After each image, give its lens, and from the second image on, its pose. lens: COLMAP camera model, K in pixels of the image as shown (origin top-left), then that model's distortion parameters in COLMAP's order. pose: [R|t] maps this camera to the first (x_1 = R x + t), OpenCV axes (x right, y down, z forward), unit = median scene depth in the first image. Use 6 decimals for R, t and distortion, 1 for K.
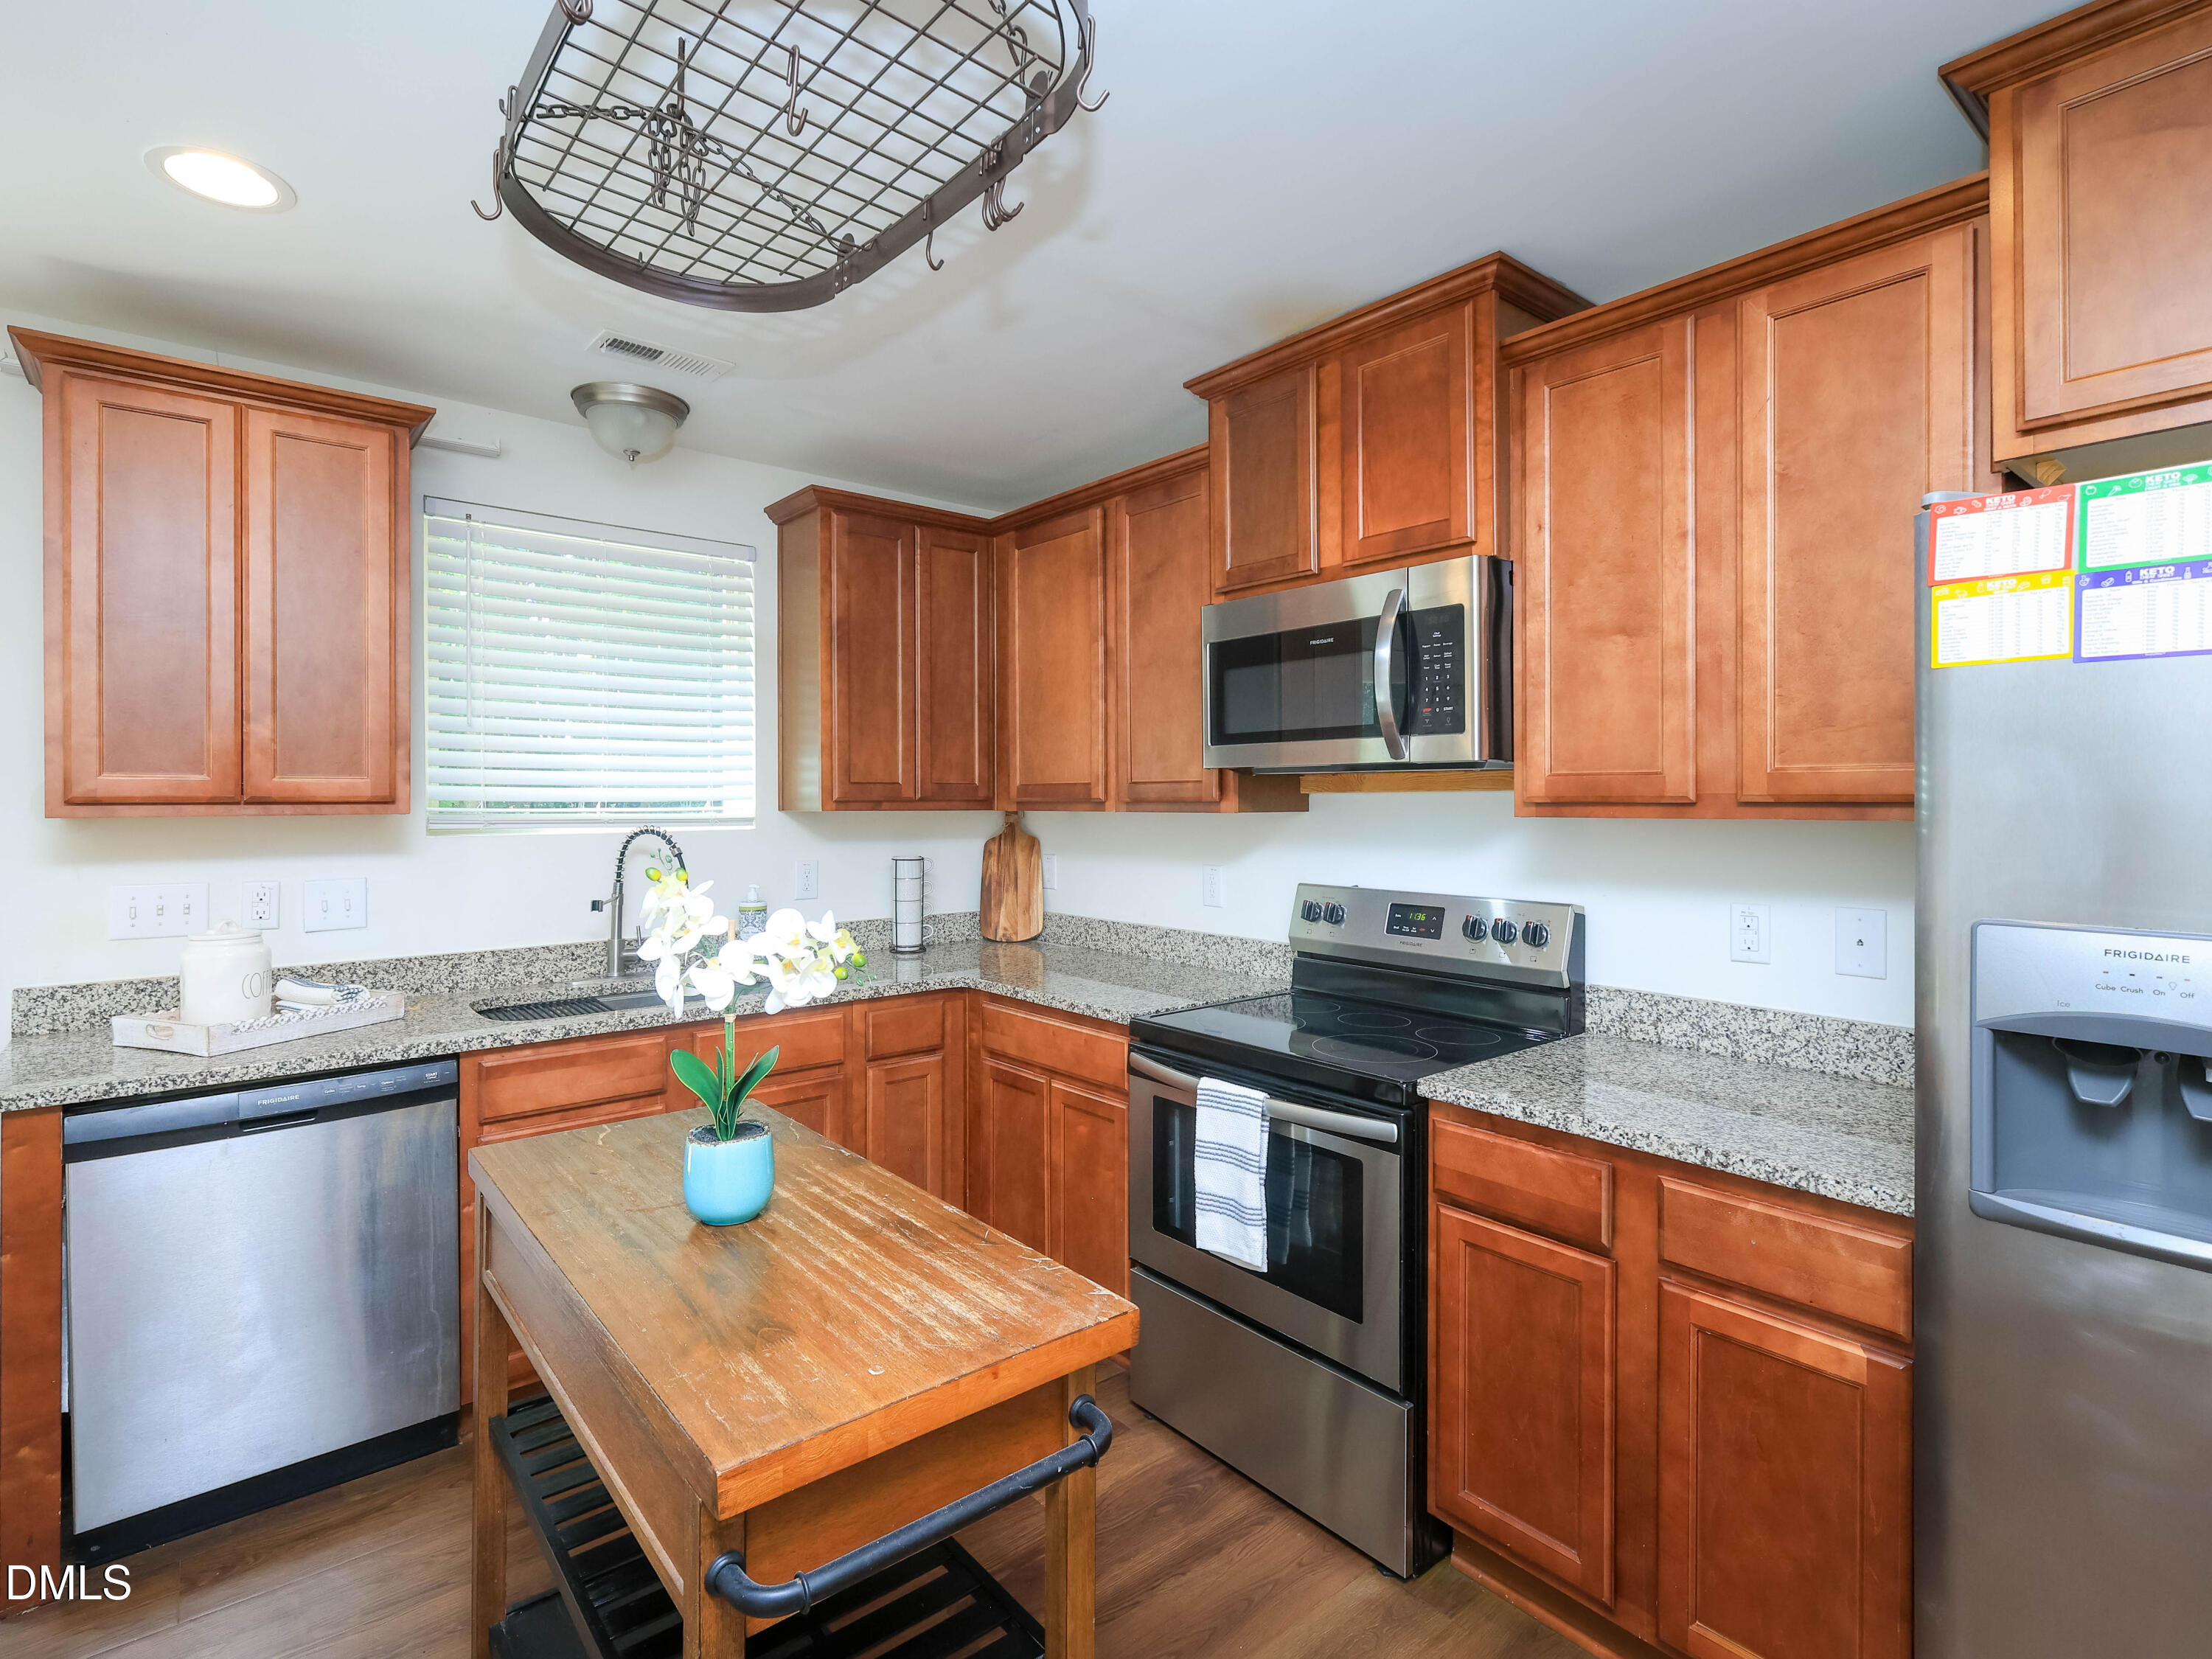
lens RADIAL K [[1088.7, 0, 1093.7], [0, 1088.7, 795.0], [0, 0, 1]] dist [-0.001235, 0.000111]
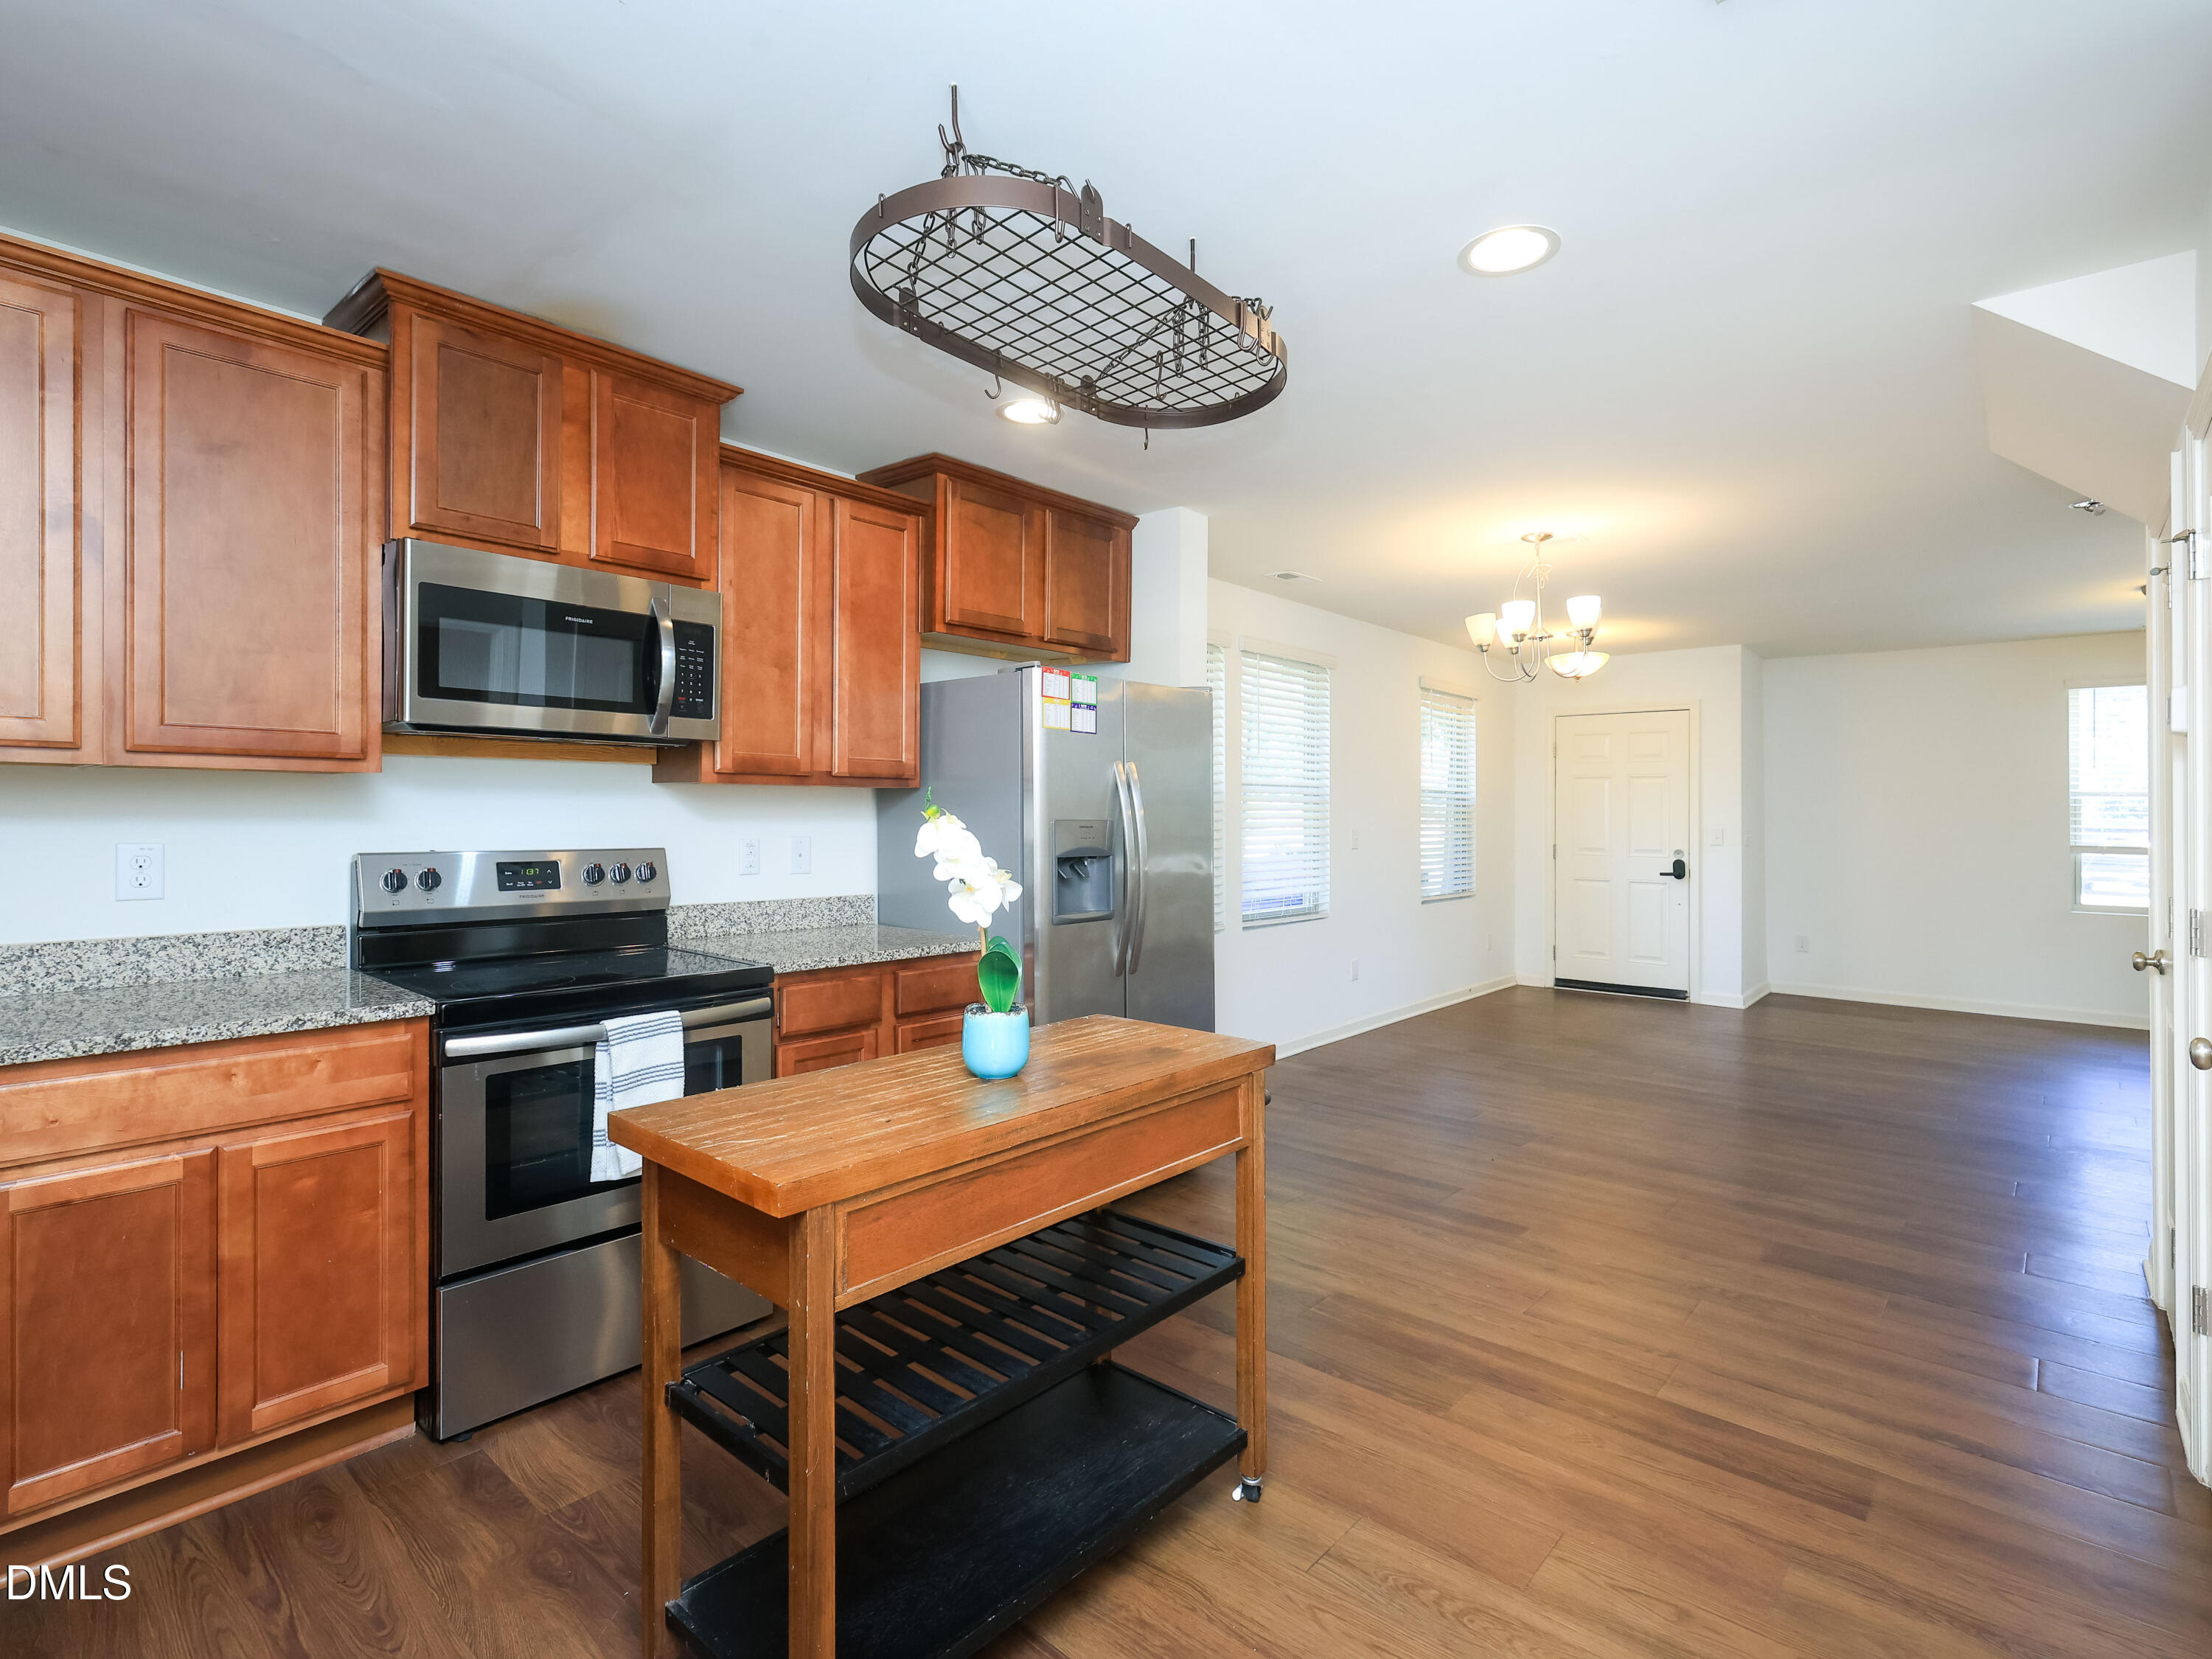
lens RADIAL K [[1083.6, 0, 1111.8], [0, 1083.6, 819.1], [0, 0, 1]] dist [0.002429, 0.000344]
pose [[-0.168375, -0.006191, 0.985704, -0.971876], [-0.012816, 0.999909, 0.004091, 0.049719], [-0.985640, -0.011944, -0.168439, 0.655636]]
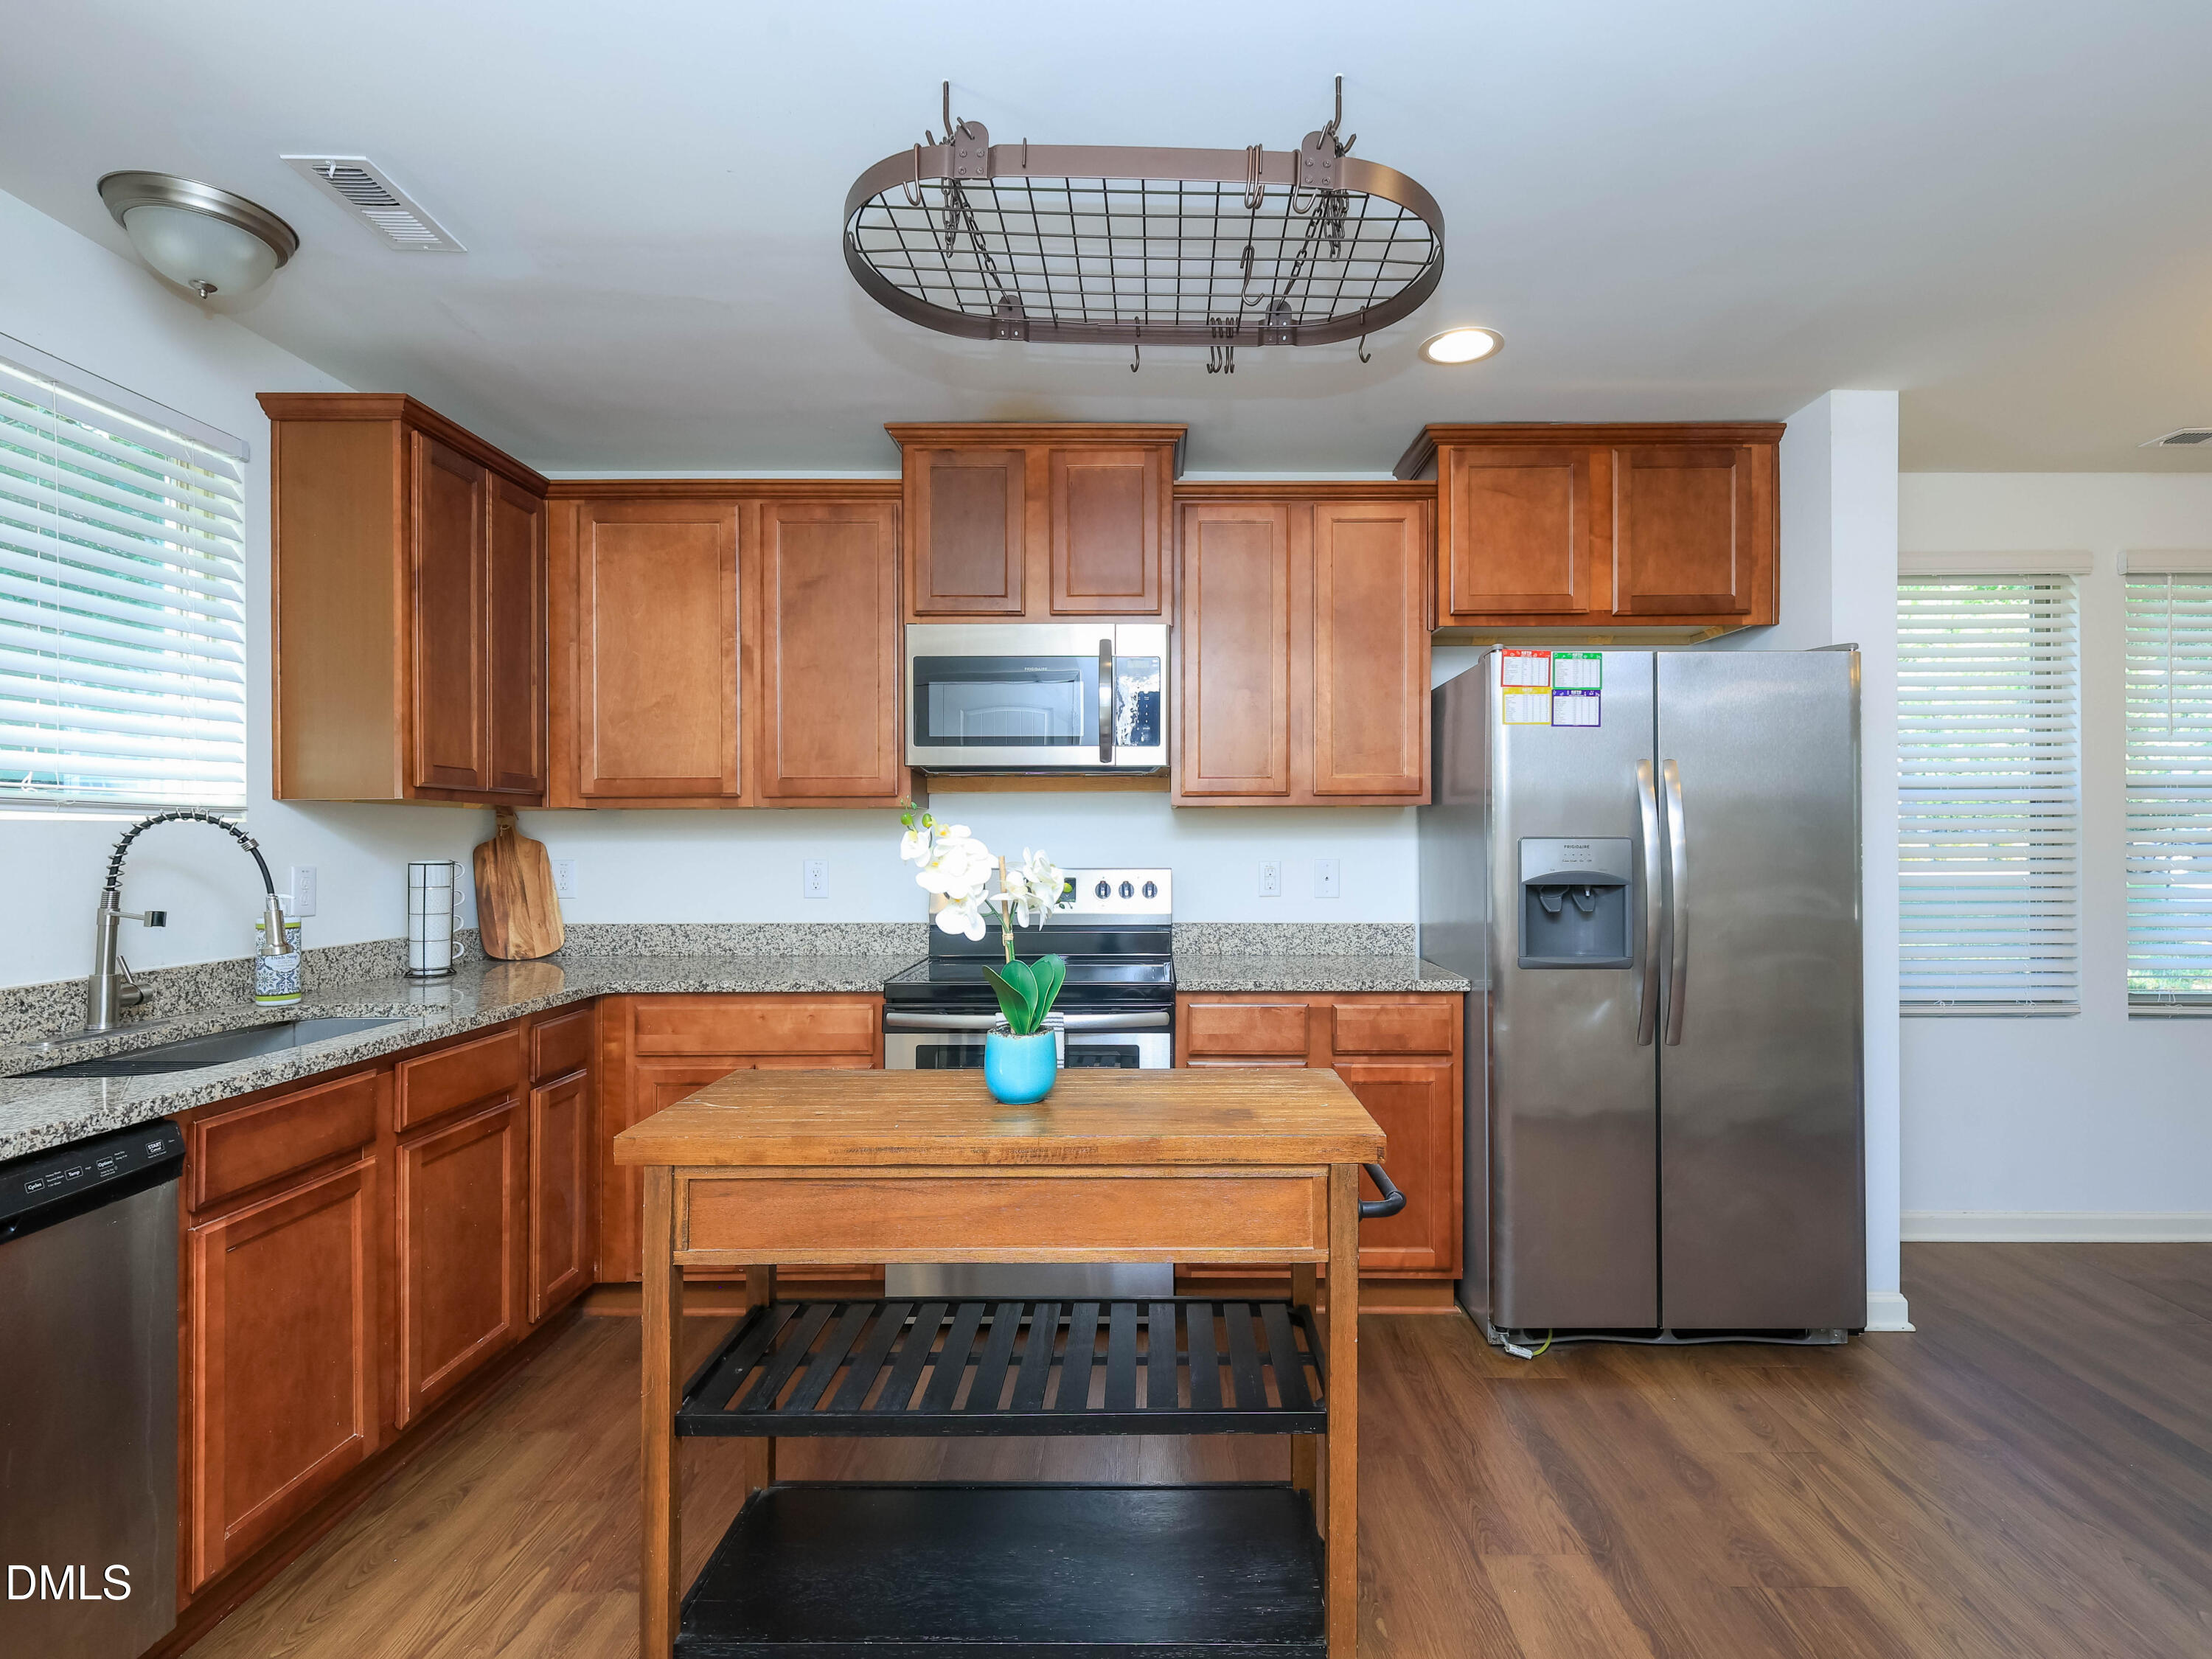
lens RADIAL K [[1113.1, 0, 1145.2], [0, 1113.1, 832.9], [0, 0, 1]] dist [-0.000613, -0.000550]
pose [[0.633610, 0.006600, 0.773625, -0.728284], [-0.001424, 0.999972, -0.007365, 0.061606], [-0.773651, 0.003565, 0.633601, 0.069329]]
